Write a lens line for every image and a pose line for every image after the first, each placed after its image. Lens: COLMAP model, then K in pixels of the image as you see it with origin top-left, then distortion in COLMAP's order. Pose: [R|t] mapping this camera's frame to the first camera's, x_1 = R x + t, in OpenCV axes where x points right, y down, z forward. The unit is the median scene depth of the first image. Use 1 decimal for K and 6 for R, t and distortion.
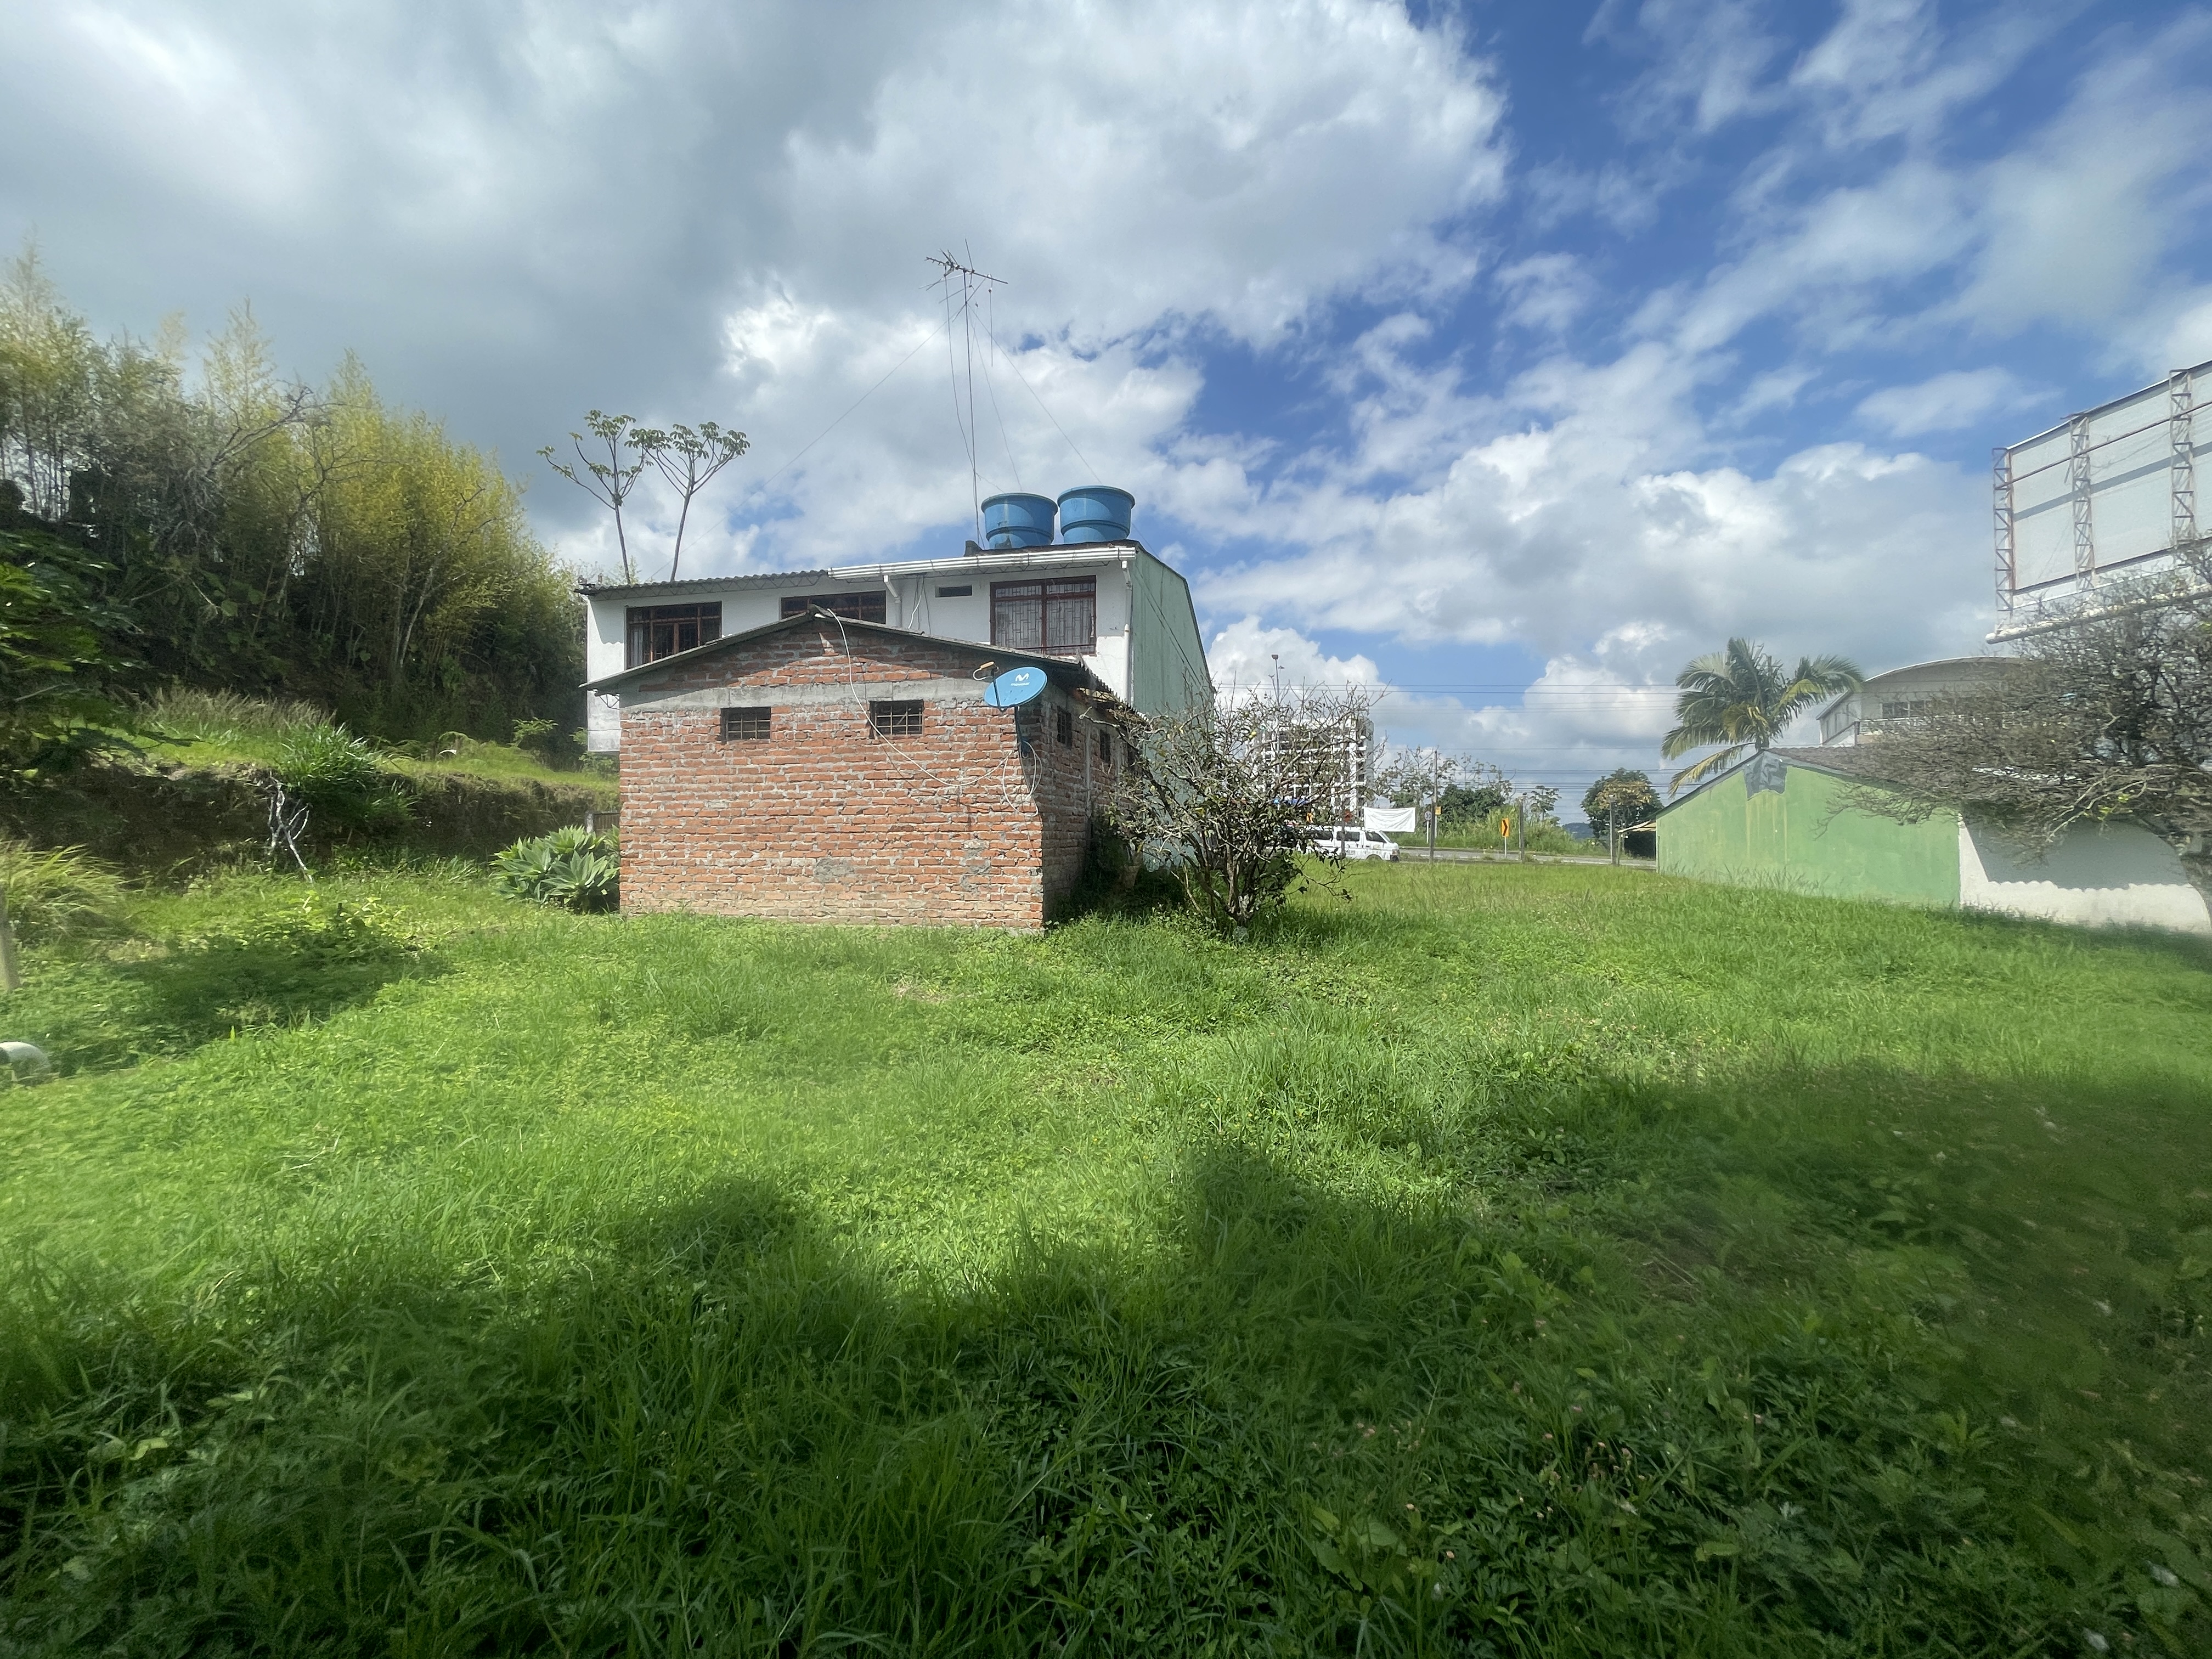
lens RADIAL K [[886.8, 0, 1104.6], [0, 886.8, 830.4], [0, 0, 1]] dist [-0.002269, -0.000126]
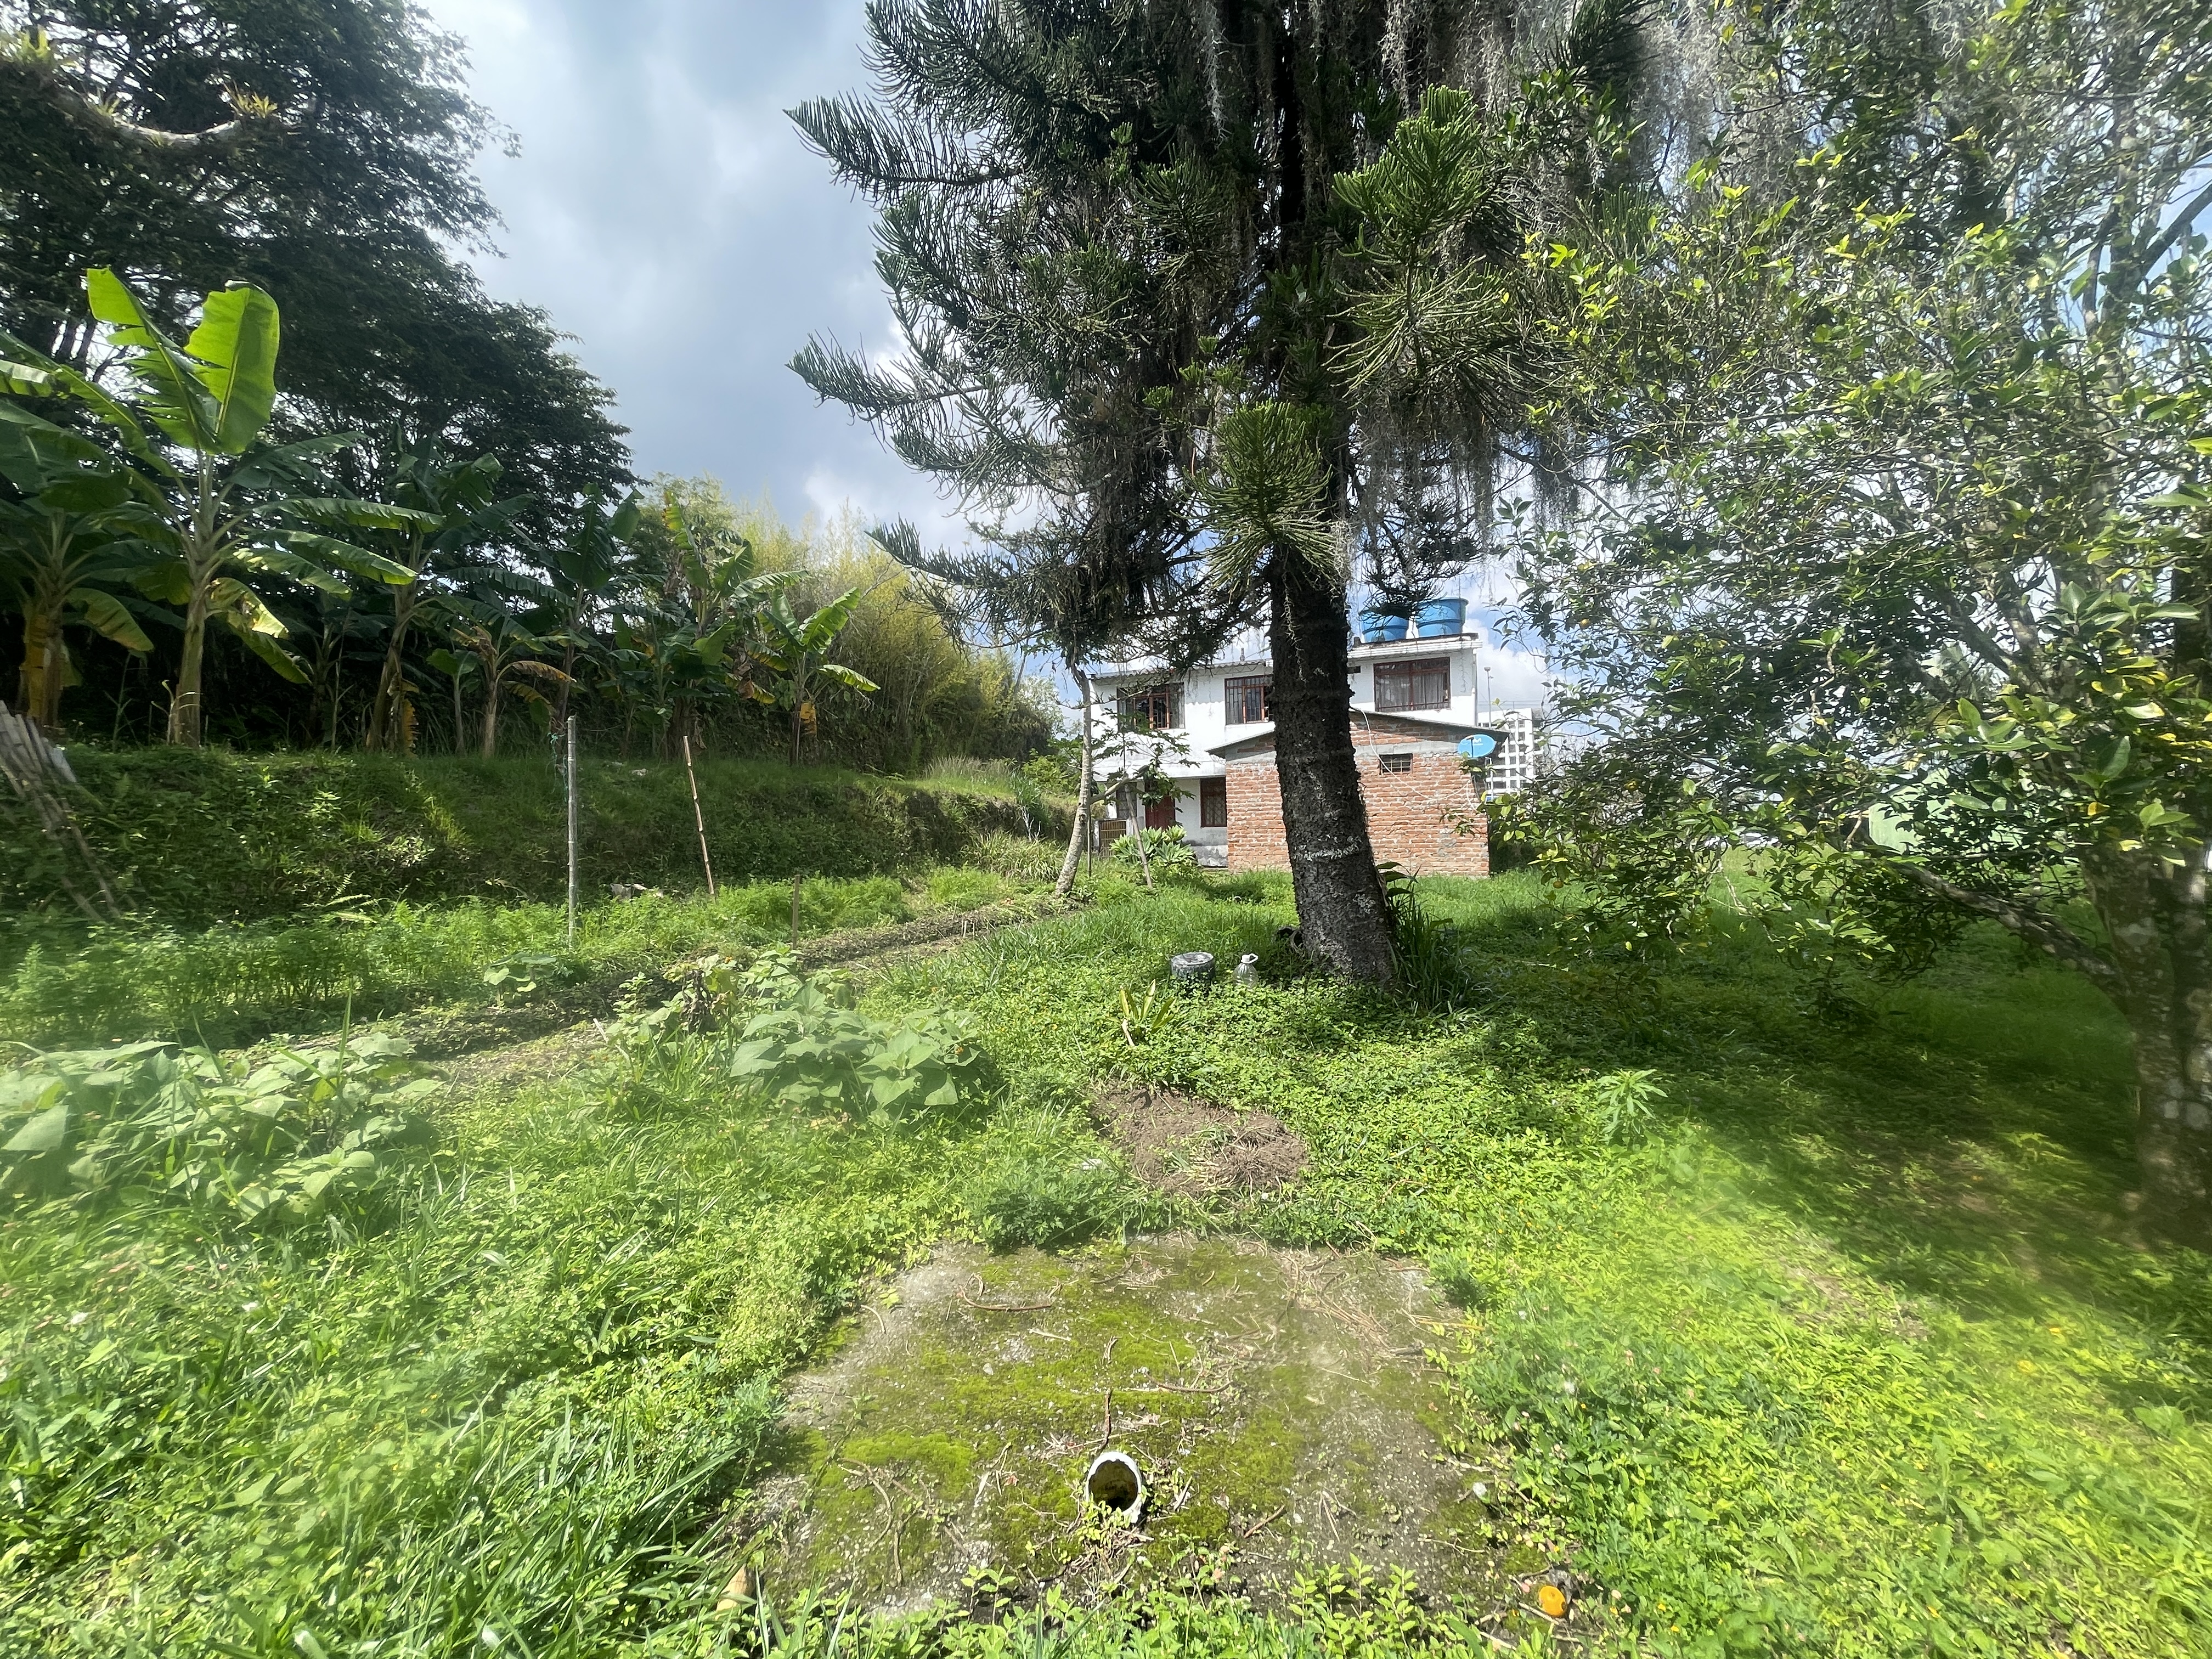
lens RADIAL K [[886.8, 0, 1103.4], [0, 886.8, 836.2], [0, 0, 1]] dist [-0.002269, -0.000126]
pose [[0.986067, -0.019208, -0.165234, -0.353208], [0.019924, 0.999798, 0.002676, 0.005154], [0.165149, -0.005931, 0.986251, -0.610092]]
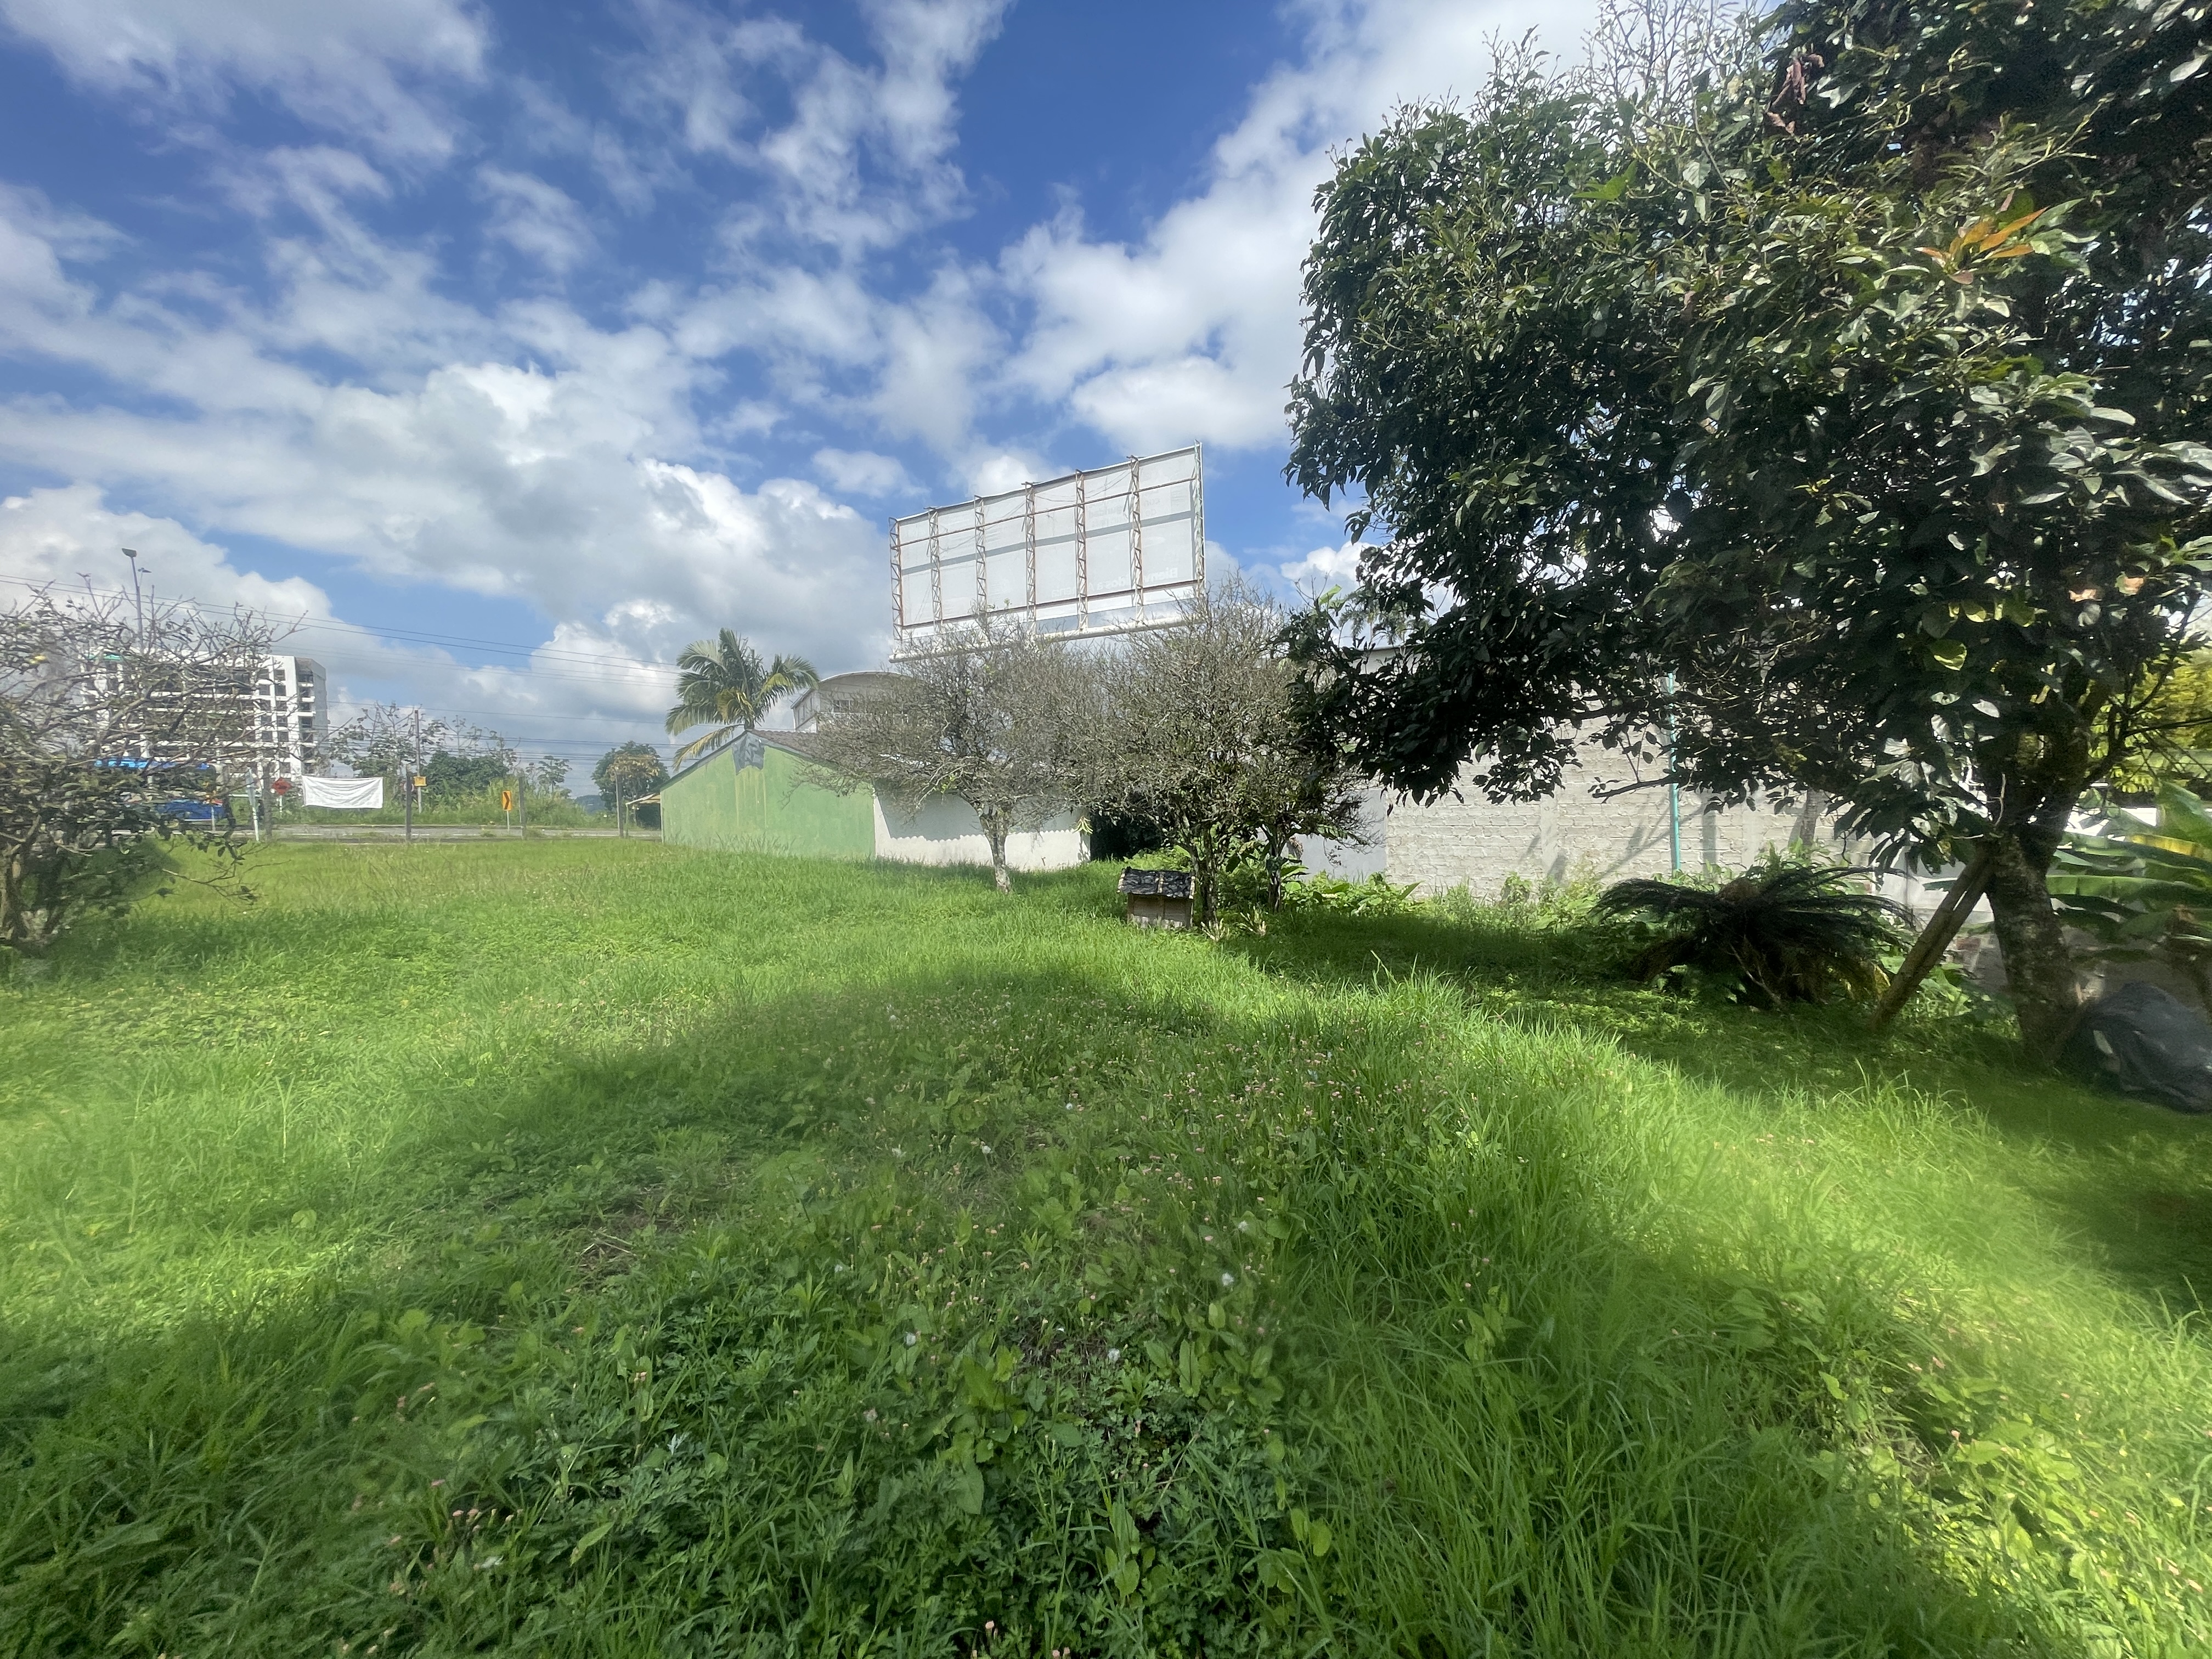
lens RADIAL K [[886.8, 0, 1099.7], [0, 886.8, 835.1], [0, 0, 1]] dist [-0.002269, -0.000126]
pose [[0.533147, -0.039216, 0.845113, 0.019317], [0.008291, 0.999119, 0.041133, -0.000528], [-0.845982, -0.014923, 0.533003, 0.000905]]
